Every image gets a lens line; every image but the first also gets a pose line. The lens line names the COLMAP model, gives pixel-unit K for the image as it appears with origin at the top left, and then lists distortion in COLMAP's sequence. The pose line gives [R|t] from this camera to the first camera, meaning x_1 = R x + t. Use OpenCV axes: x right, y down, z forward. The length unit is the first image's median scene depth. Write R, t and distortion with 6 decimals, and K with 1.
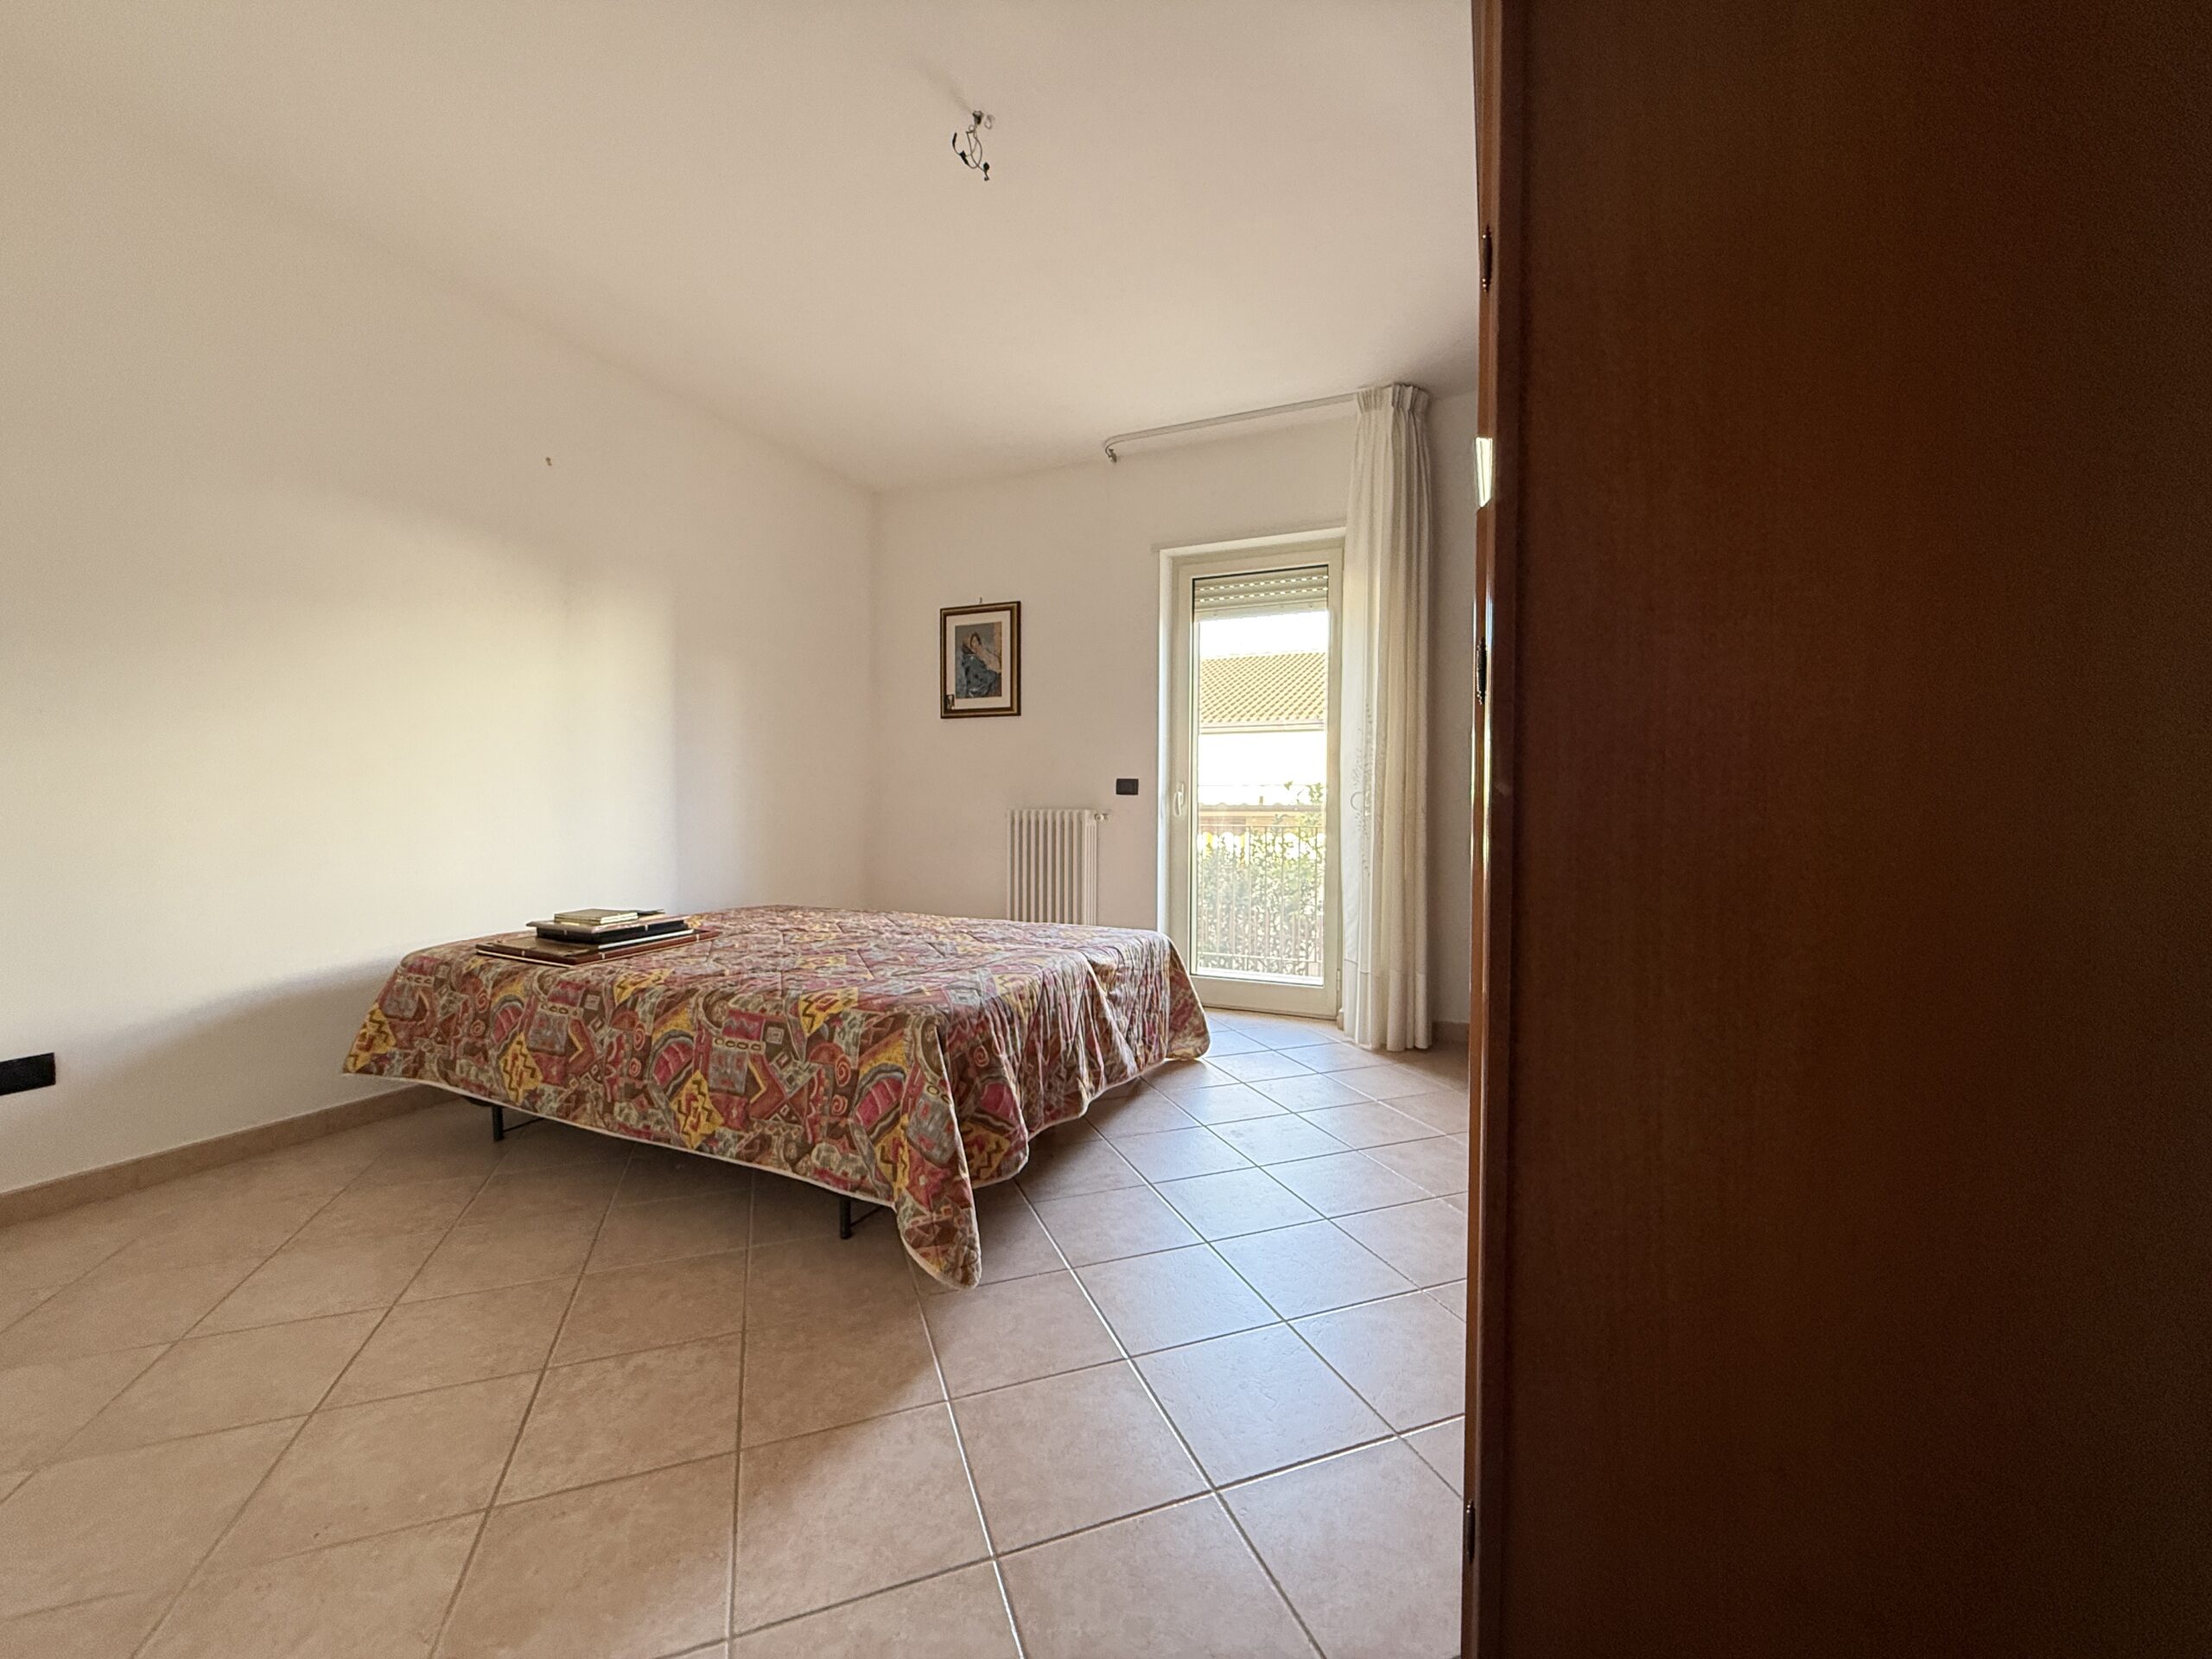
lens RADIAL K [[881.7, 0, 1098.3], [0, 881.7, 835.9], [0, 0, 1]] dist [-0.000840, 0.000344]
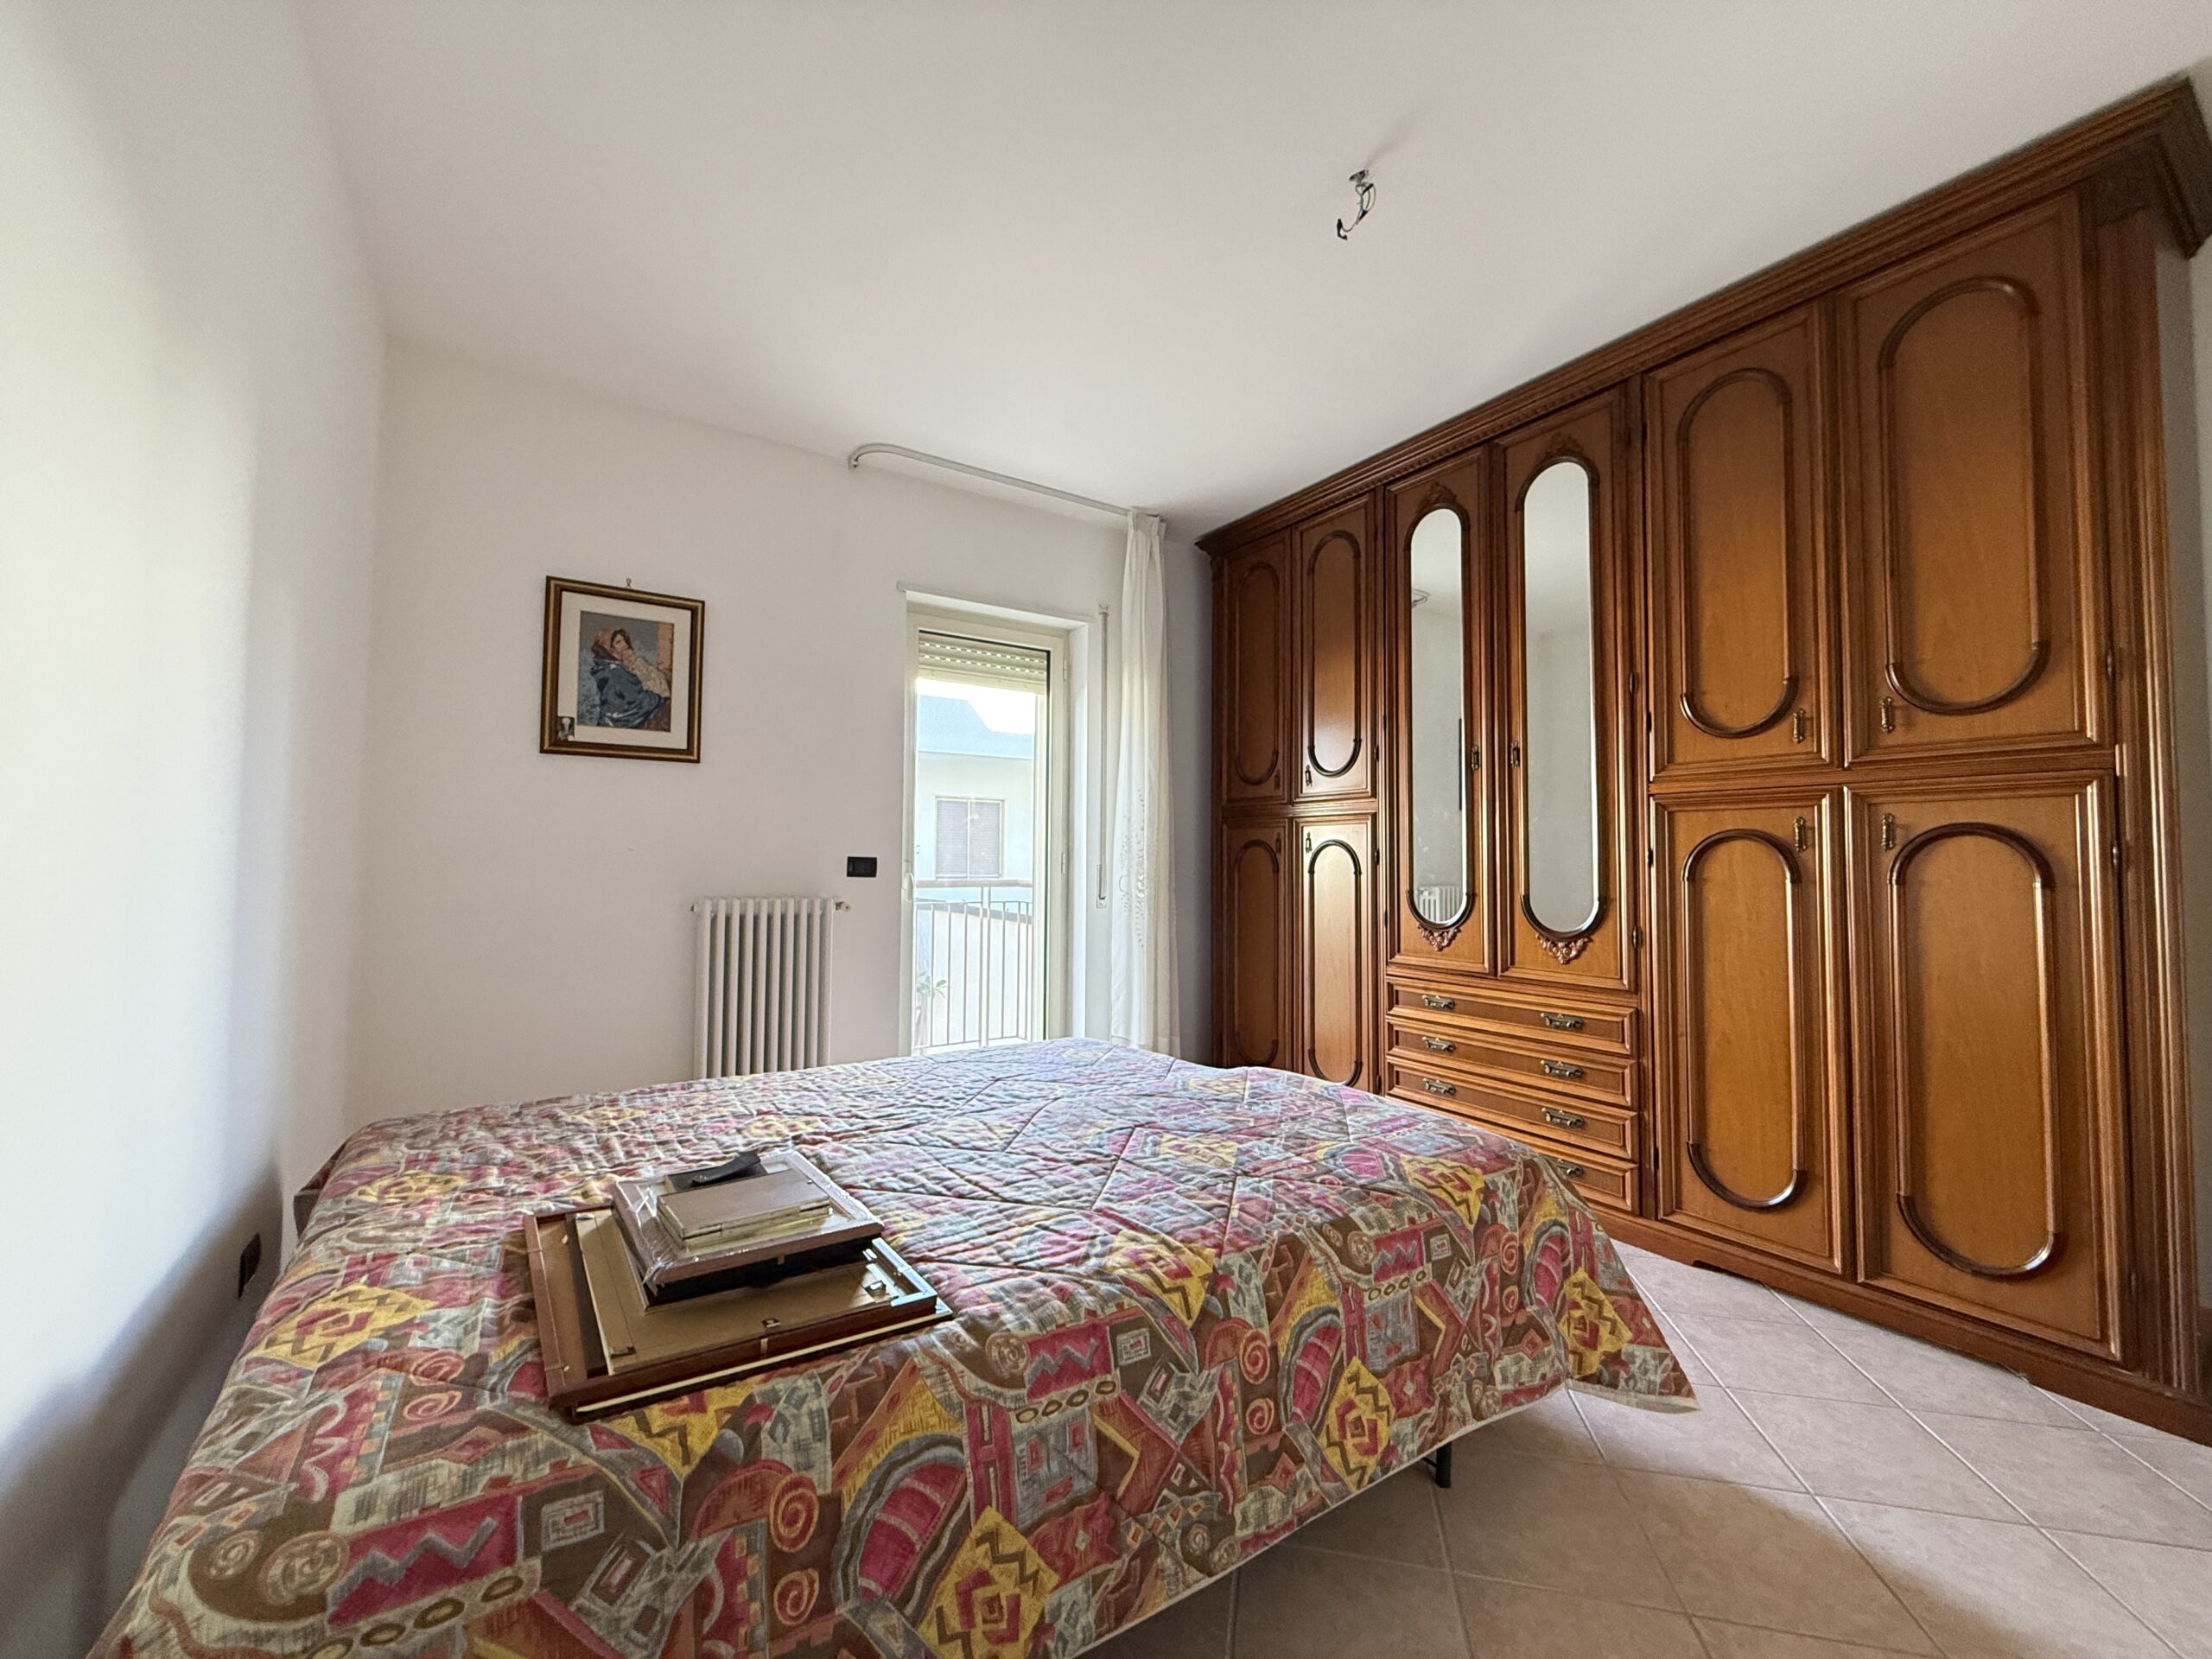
lens RADIAL K [[881.7, 0, 1107.1], [0, 881.7, 832.2], [0, 0, 1]] dist [-0.000840, 0.000344]
pose [[0.537945, 0.029328, 0.842469, -0.529638], [0.026457, 0.998315, -0.051647, -0.040100], [-0.842564, 0.050072, 0.536263, 0.382347]]
